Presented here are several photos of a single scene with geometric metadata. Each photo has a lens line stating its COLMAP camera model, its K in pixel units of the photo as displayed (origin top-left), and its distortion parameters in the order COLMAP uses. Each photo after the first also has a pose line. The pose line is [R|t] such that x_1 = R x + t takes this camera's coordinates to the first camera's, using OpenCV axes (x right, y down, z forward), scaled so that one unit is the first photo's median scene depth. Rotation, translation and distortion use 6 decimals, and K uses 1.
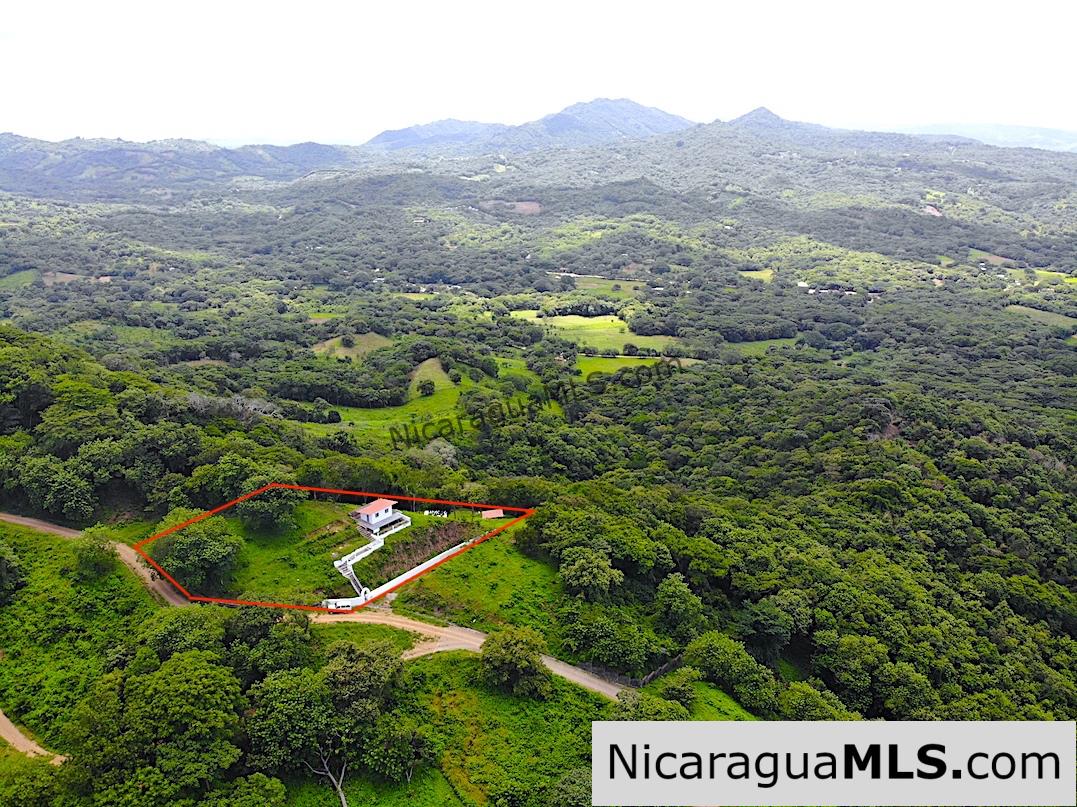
lens RADIAL K [[808.6, 0, 538.5], [0, 808.6, 403.5], [0, 0, 1]] dist [0.132944, -0.276044]
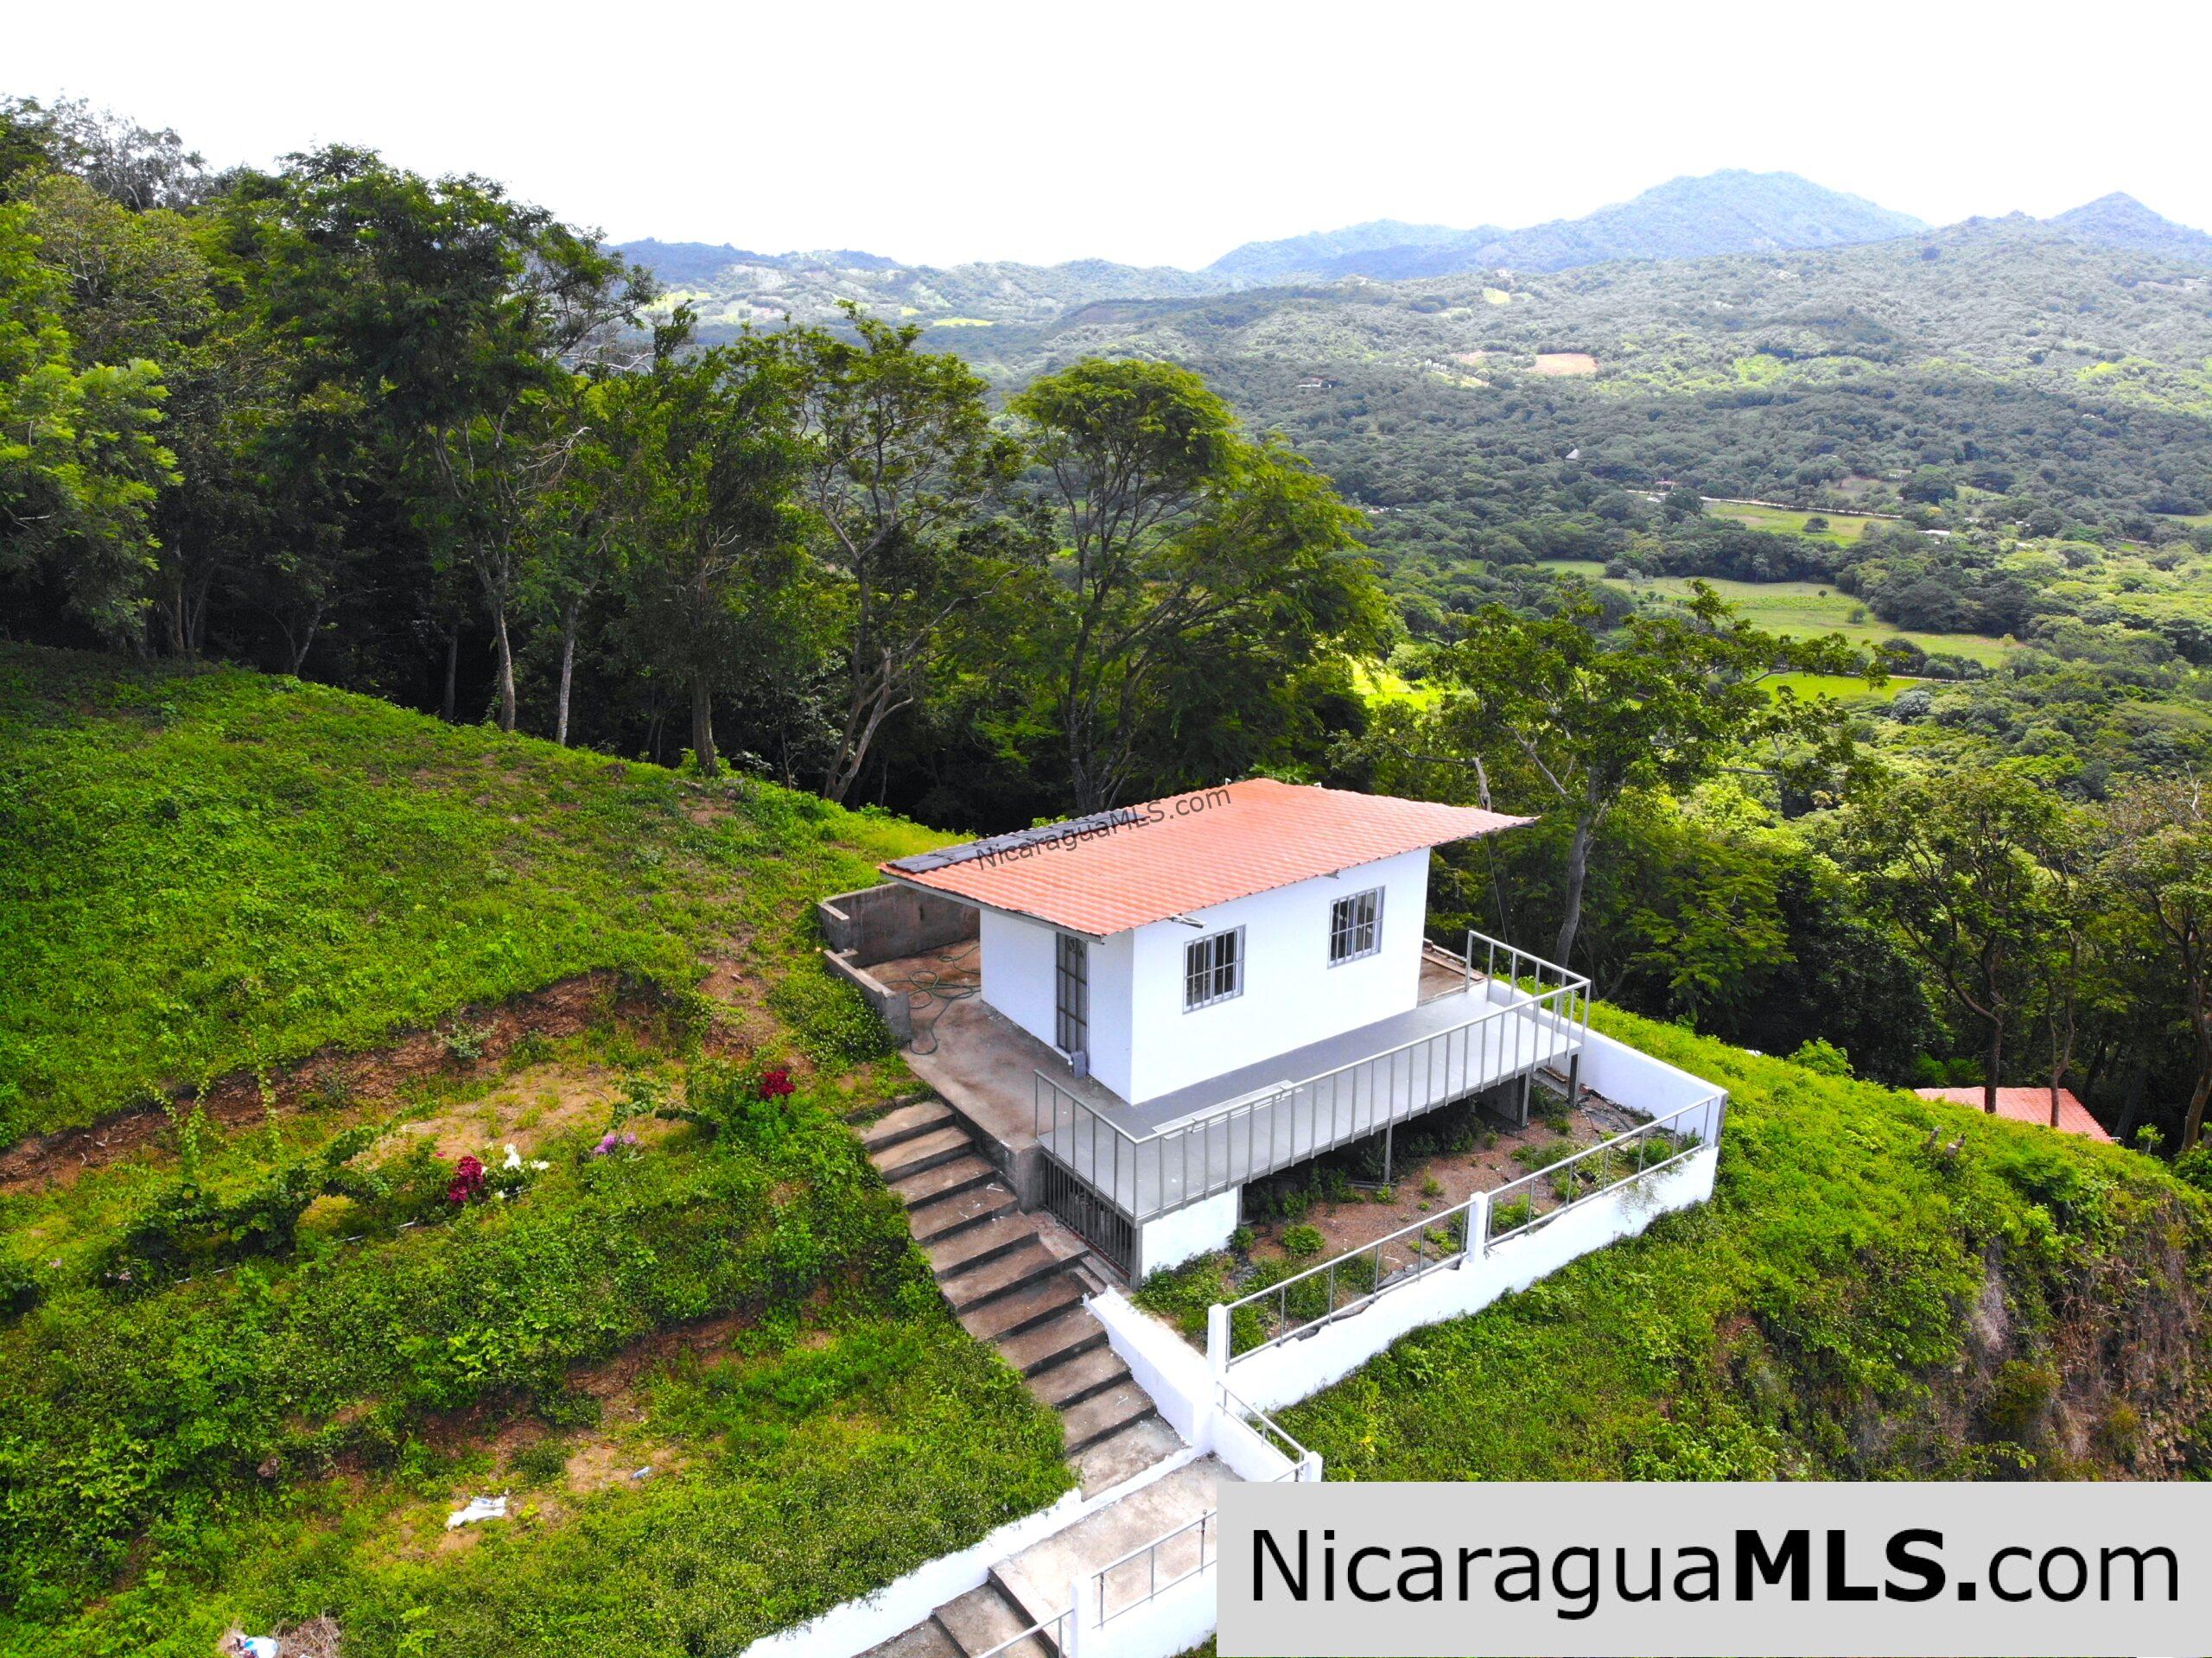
lens RADIAL K [[1660.7, 0, 1106.0], [0, 1660.7, 829.0], [0, 0, 1]] dist [0.132944, -0.276044]
pose [[0.968181, 0.086190, -0.234942, -0.026712], [-0.086073, 0.996231, 0.010773, 0.018969], [0.234985, 0.009792, 0.971950, 0.131808]]
